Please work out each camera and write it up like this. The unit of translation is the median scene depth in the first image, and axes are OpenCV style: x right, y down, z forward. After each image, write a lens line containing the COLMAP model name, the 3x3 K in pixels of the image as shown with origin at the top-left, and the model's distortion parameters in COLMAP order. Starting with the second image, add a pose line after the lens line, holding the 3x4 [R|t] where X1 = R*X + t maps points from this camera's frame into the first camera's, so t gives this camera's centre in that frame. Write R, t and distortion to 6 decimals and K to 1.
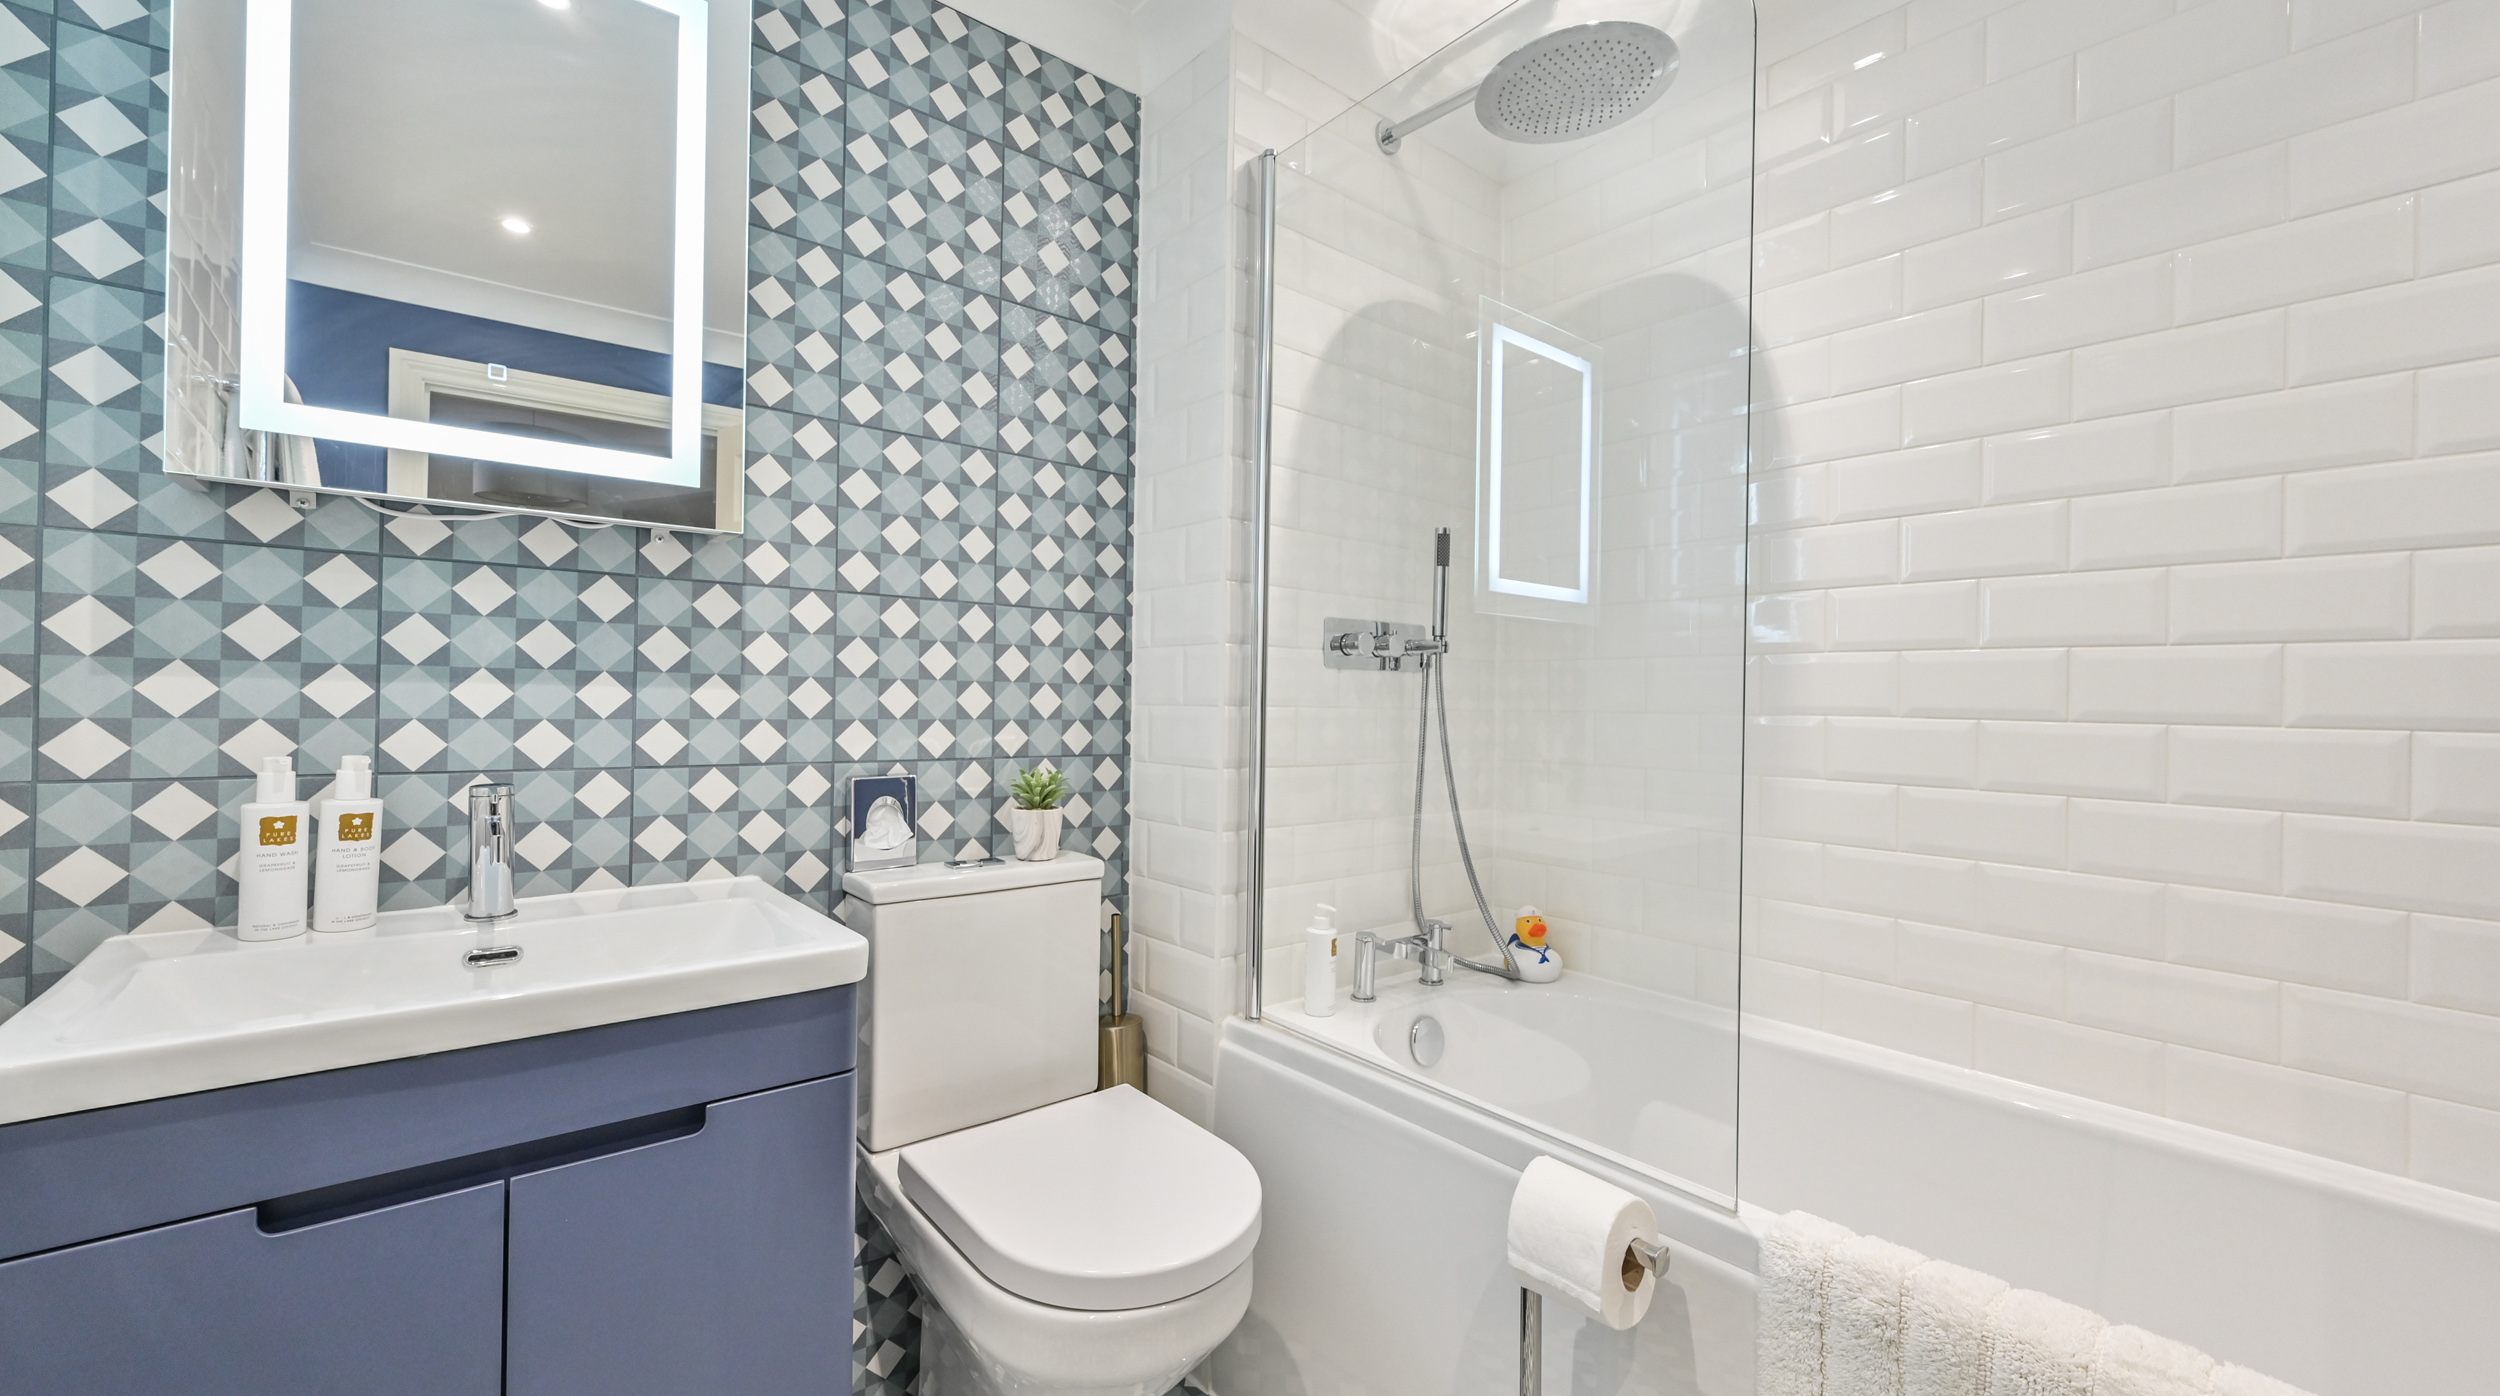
lens RADIAL K [[982.6, 0, 1250.6], [0, 982.6, 698.3], [0, 0, 1]] dist [0.000679, 0.000337]
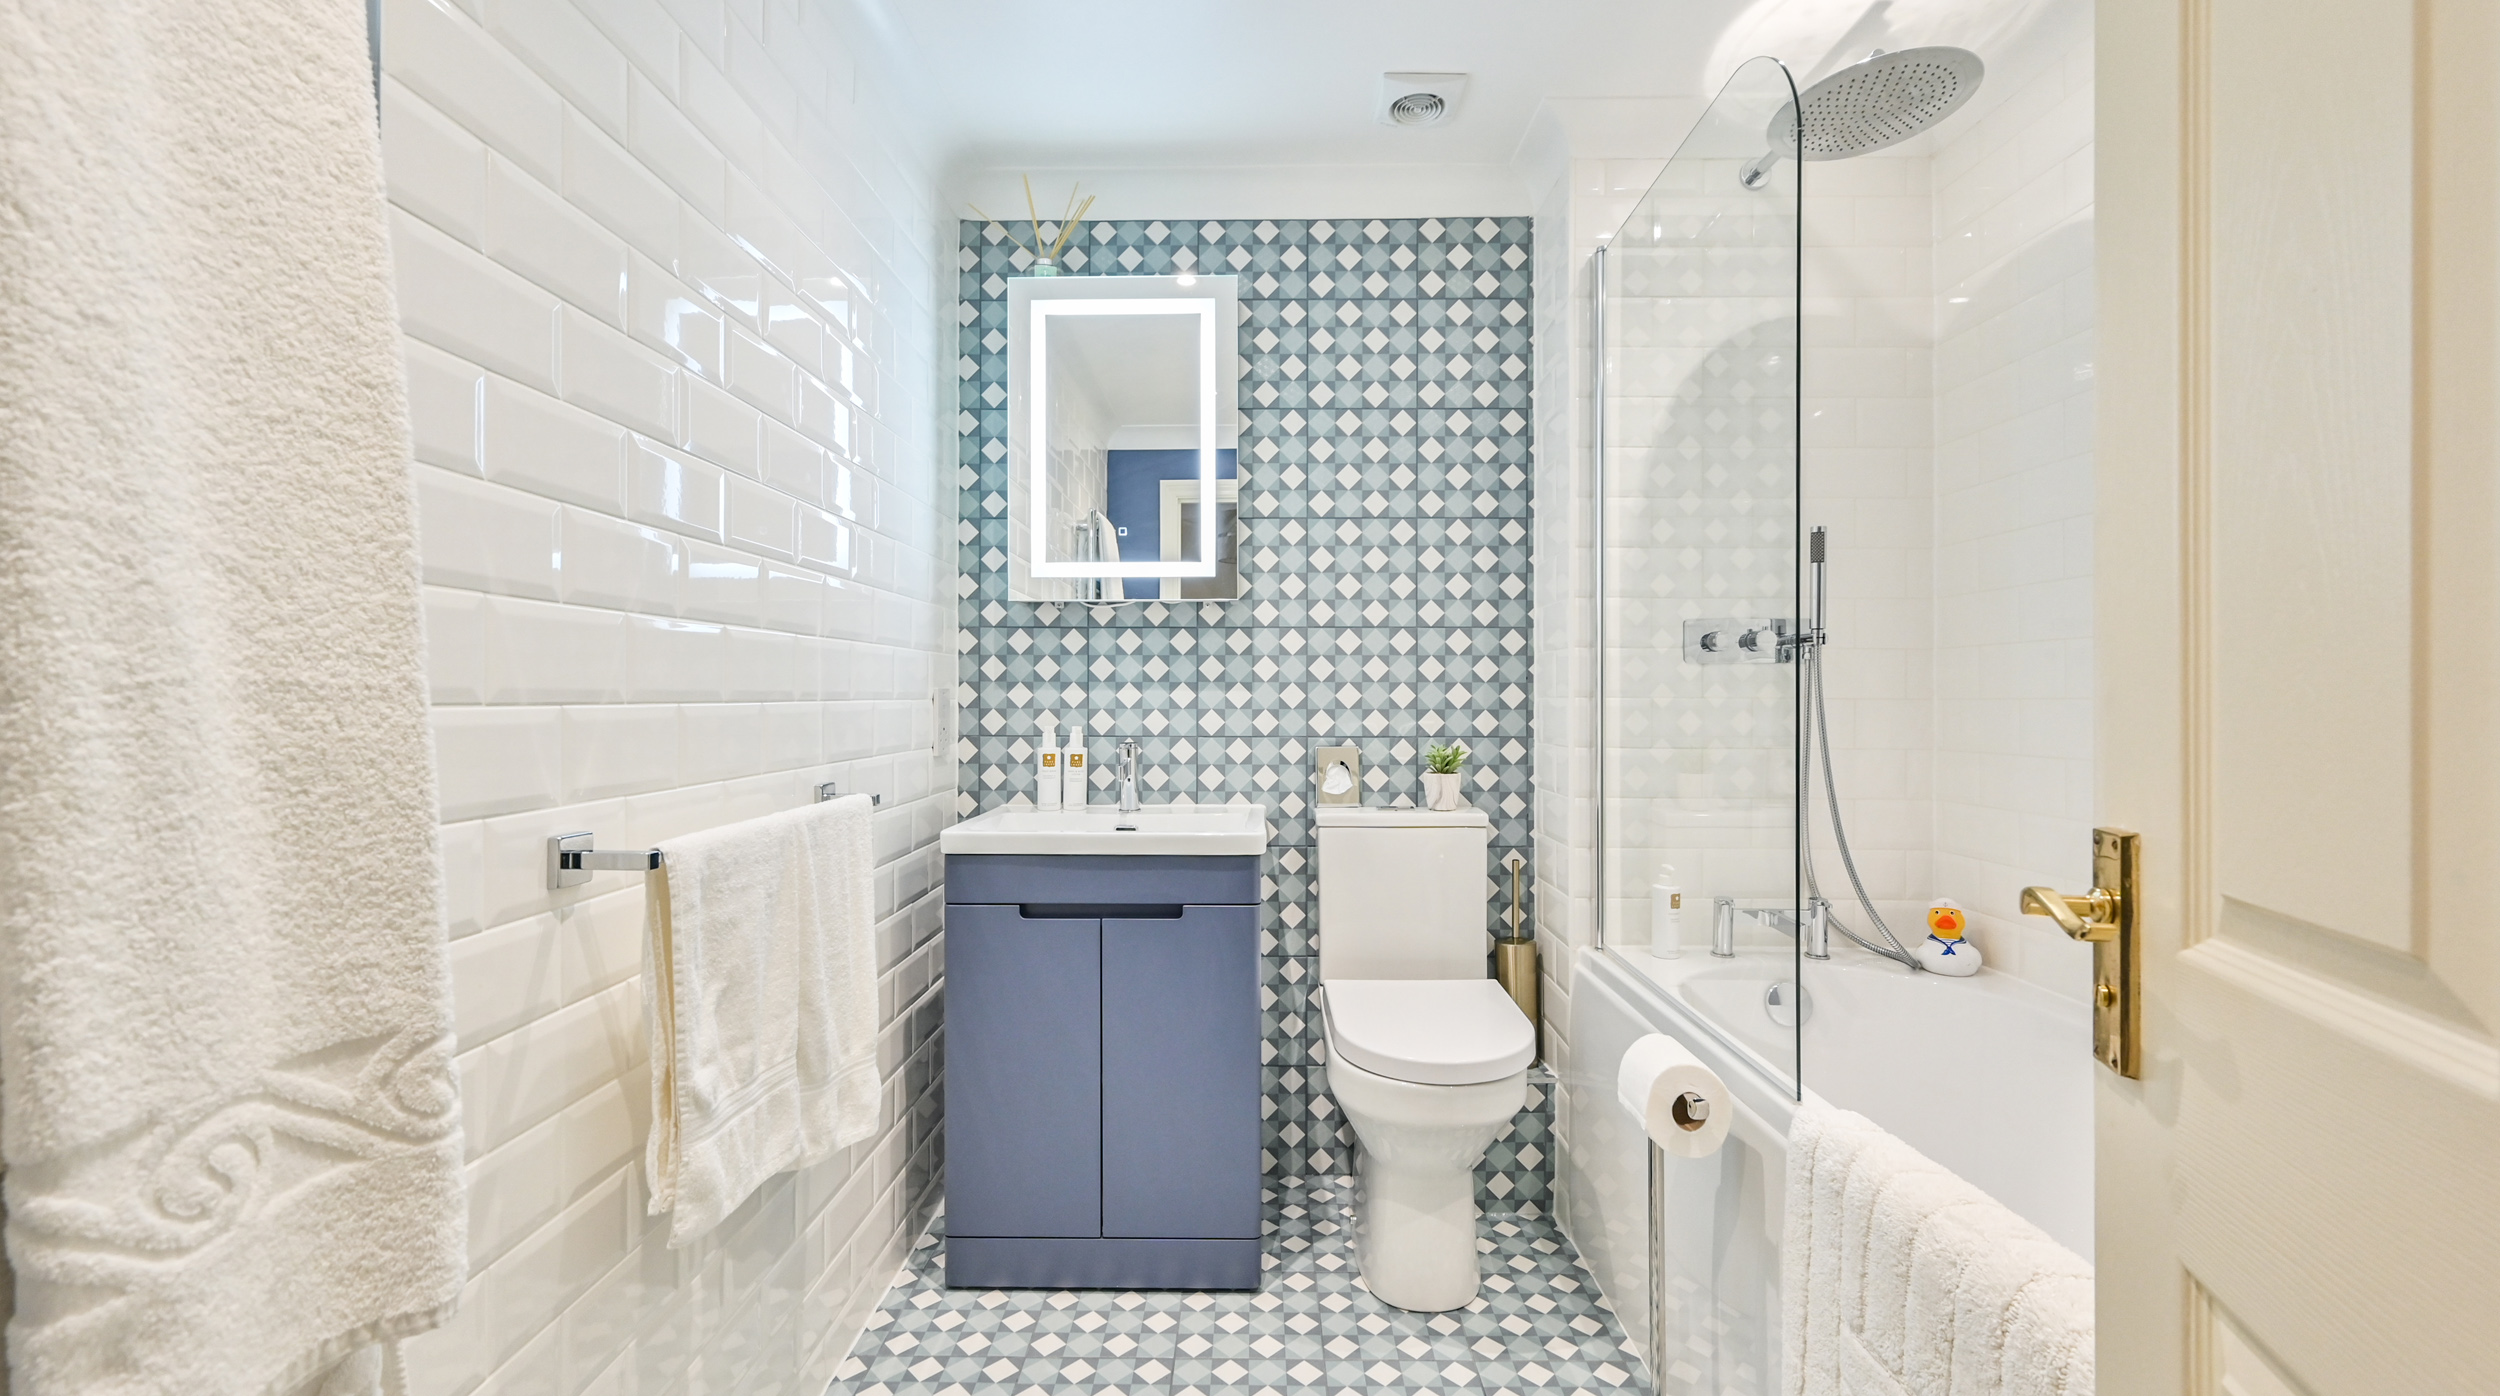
lens RADIAL K [[982.6, 0, 1246.6], [0, 982.6, 698.1], [0, 0, 1]] dist [0.000679, 0.000337]
pose [[0.767967, -0.010887, -0.640397, 0.494761], [0.013750, 0.999905, -0.000509, 0.003220], [0.640342, -0.008415, 0.768044, -0.256812]]
